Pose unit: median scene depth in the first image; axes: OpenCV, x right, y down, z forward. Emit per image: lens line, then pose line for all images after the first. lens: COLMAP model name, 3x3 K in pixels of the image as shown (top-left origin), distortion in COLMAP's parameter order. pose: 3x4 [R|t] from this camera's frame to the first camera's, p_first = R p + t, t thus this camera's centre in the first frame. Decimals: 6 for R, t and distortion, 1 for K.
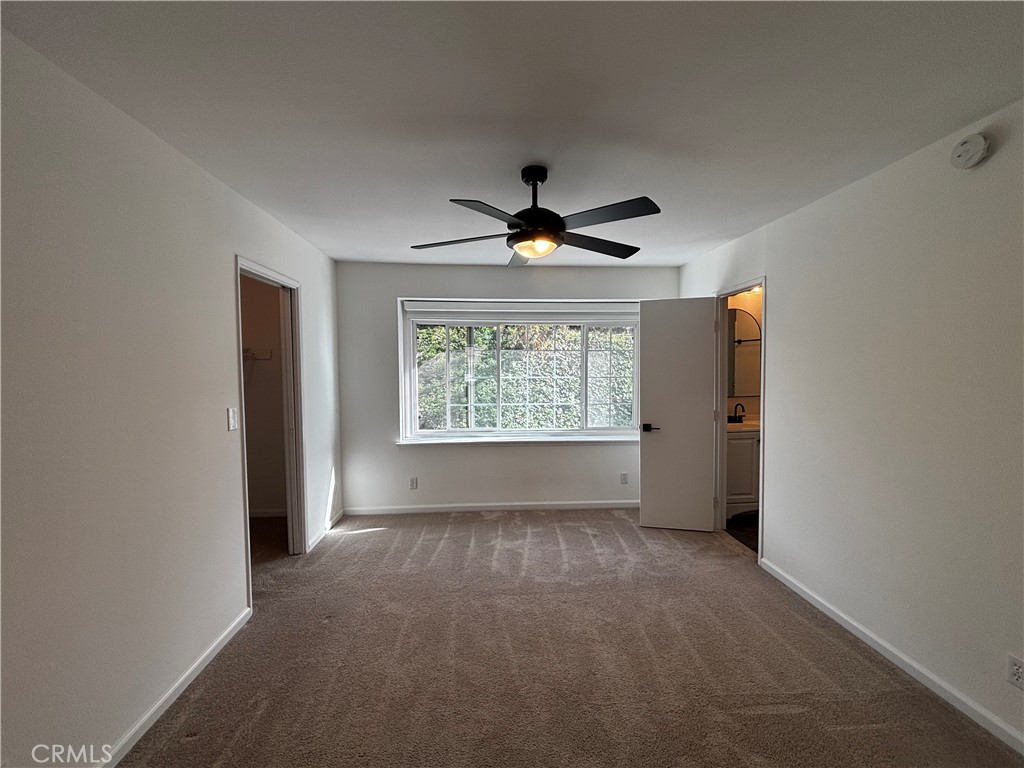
lens RADIAL K [[421.7, 0, 512.0], [0, 421.7, 384.0], [0, 0, 1]] dist [0.001247, 0.000325]
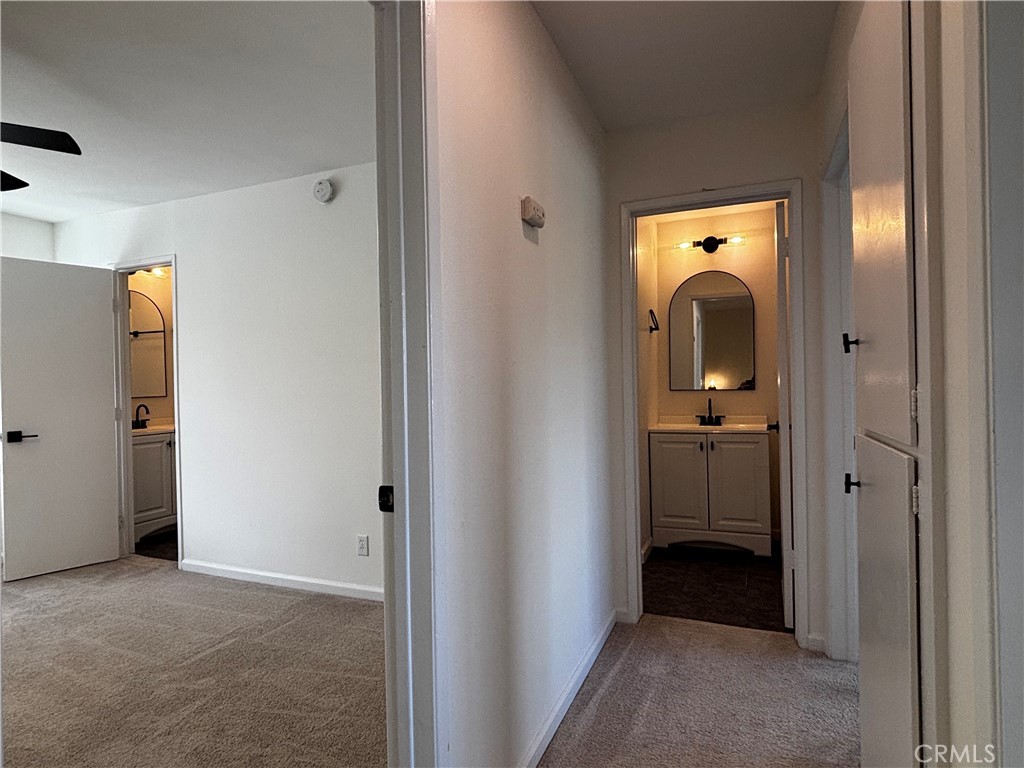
lens RADIAL K [[573.4, 0, 512.0], [0, 573.4, 384.0], [0, 0, 1]] dist [0.004920, 0.003023]
pose [[0.449681, -0.003789, 0.893181, -0.178989], [0.055724, 0.998162, -0.023821, 0.090080], [-0.891449, 0.060483, 0.449065, -0.198101]]
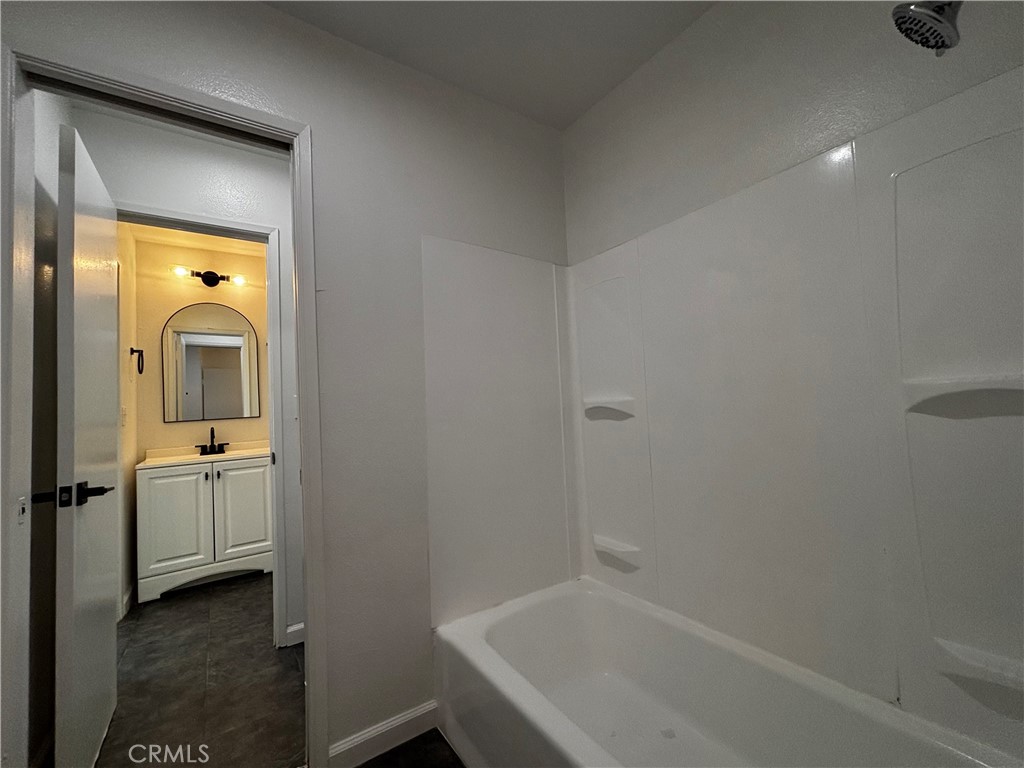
lens RADIAL K [[421.7, 0, 512.0], [0, 421.7, 384.0], [0, 0, 1]] dist [0.001247, 0.000325]
pose [[0.861076, -0.013719, 0.508290, 0.761899], [0.068414, 0.993672, -0.089078, 0.089518], [-0.503852, 0.111477, 0.856566, 0.115316]]
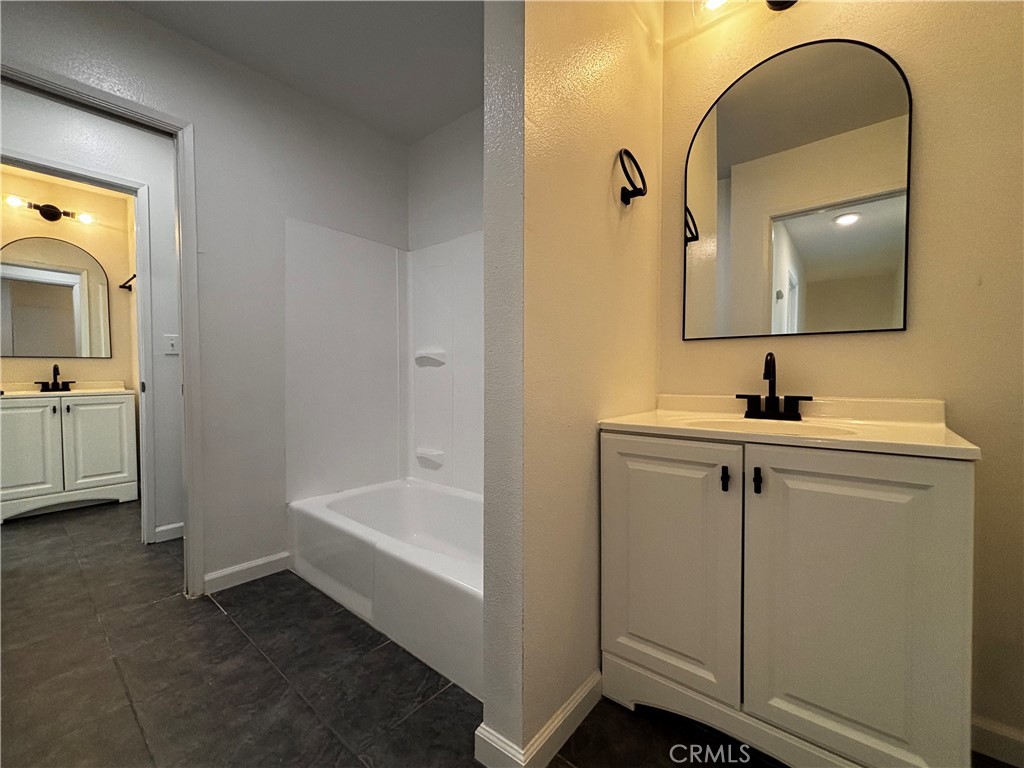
lens RADIAL K [[421.7, 0, 512.0], [0, 421.7, 384.0], [0, 0, 1]] dist [0.001247, 0.000325]
pose [[0.696510, -0.015729, 0.717375, 0.697549], [0.031721, 0.999457, -0.008885, 0.139024], [-0.716846, 0.028945, 0.696630, -0.115825]]
